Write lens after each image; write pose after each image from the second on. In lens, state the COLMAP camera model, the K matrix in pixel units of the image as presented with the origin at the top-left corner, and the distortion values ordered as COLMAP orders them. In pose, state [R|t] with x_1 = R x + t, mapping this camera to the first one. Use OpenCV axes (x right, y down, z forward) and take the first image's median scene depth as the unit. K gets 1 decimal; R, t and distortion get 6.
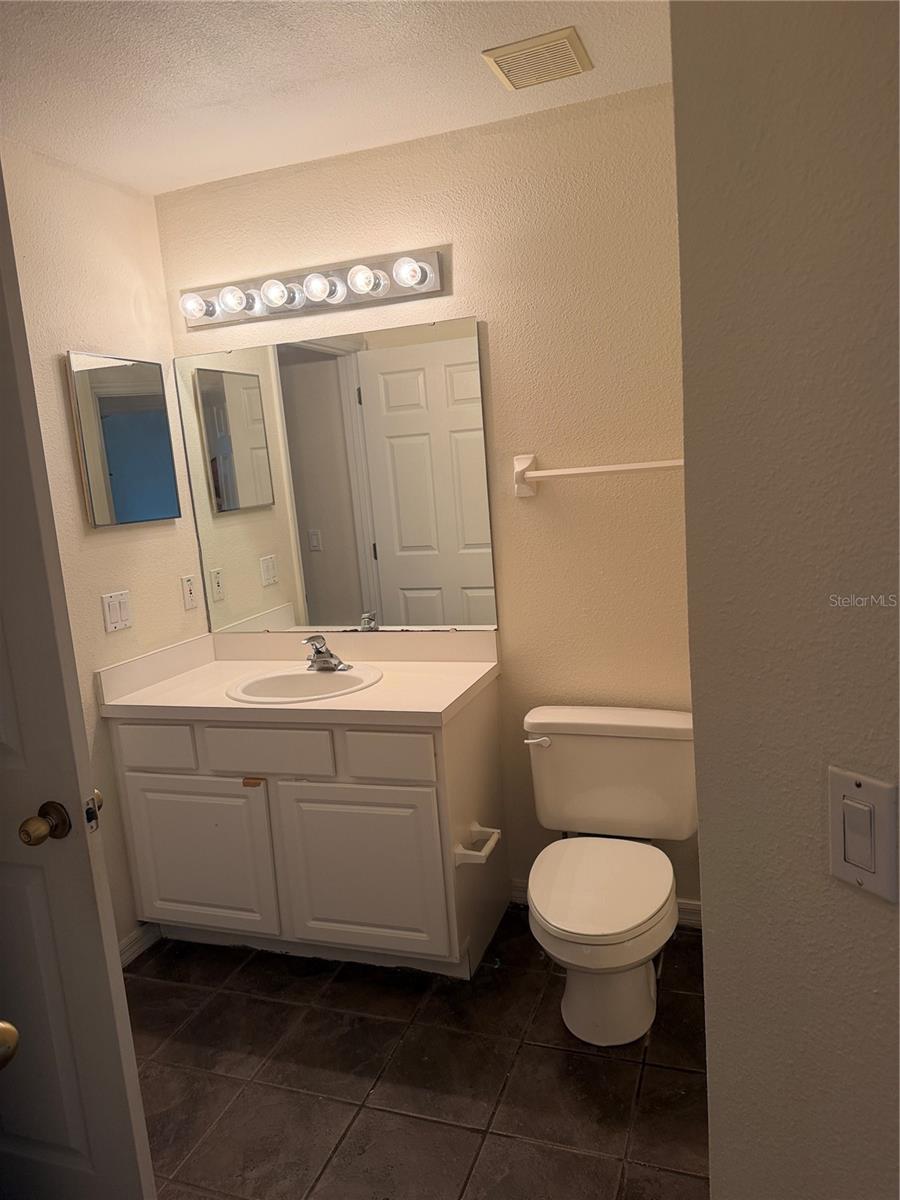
lens RADIAL K [[847.7, 0, 449.5], [0, 847.7, 601.0], [0, 0, 1]] dist [0.002459, -0.000709]
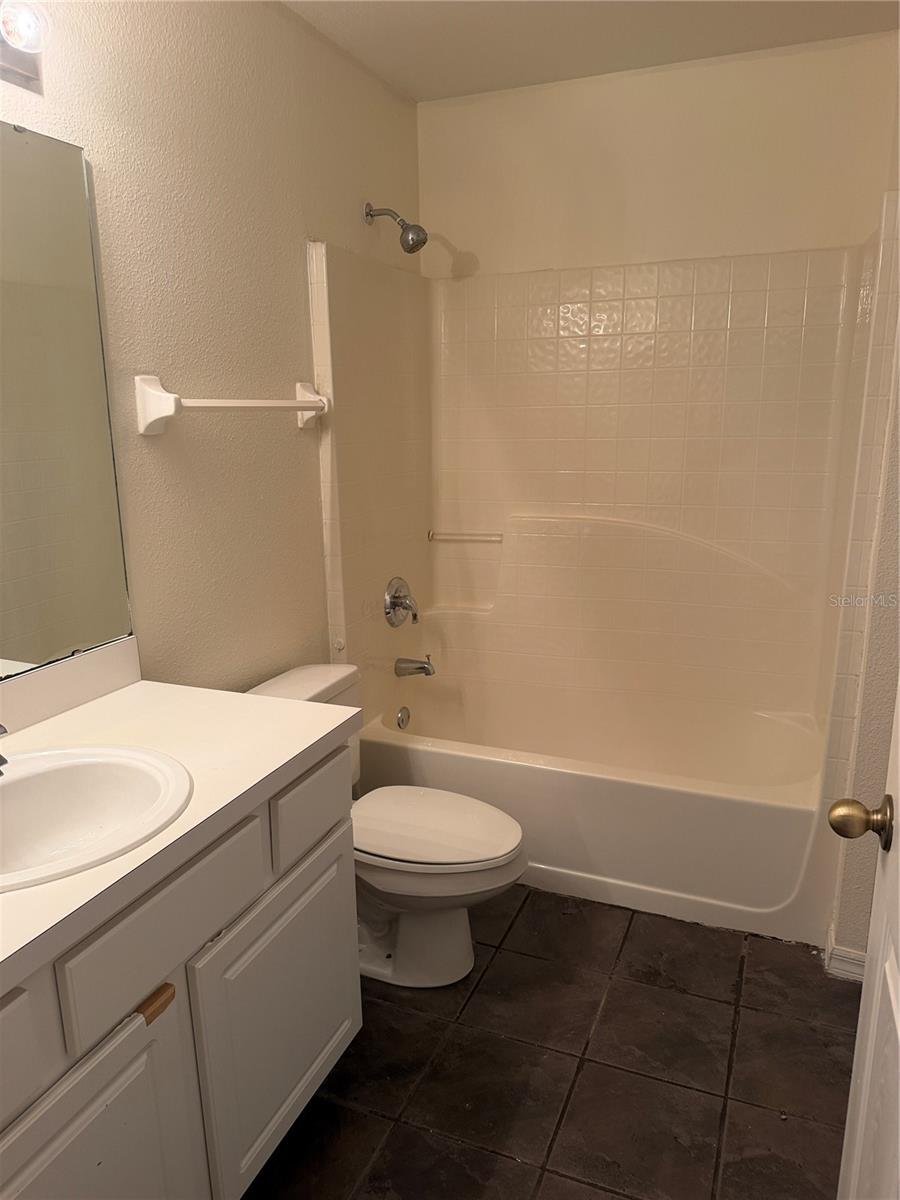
lens RADIAL K [[847.7, 0, 449.4], [0, 847.7, 601.2], [0, 0, 1]] dist [0.002459, -0.000709]
pose [[0.048046, -0.152398, 0.987151, -0.789584], [0.151354, 0.977991, 0.143618, -0.066727], [-0.987311, 0.142509, 0.070054, 0.907093]]
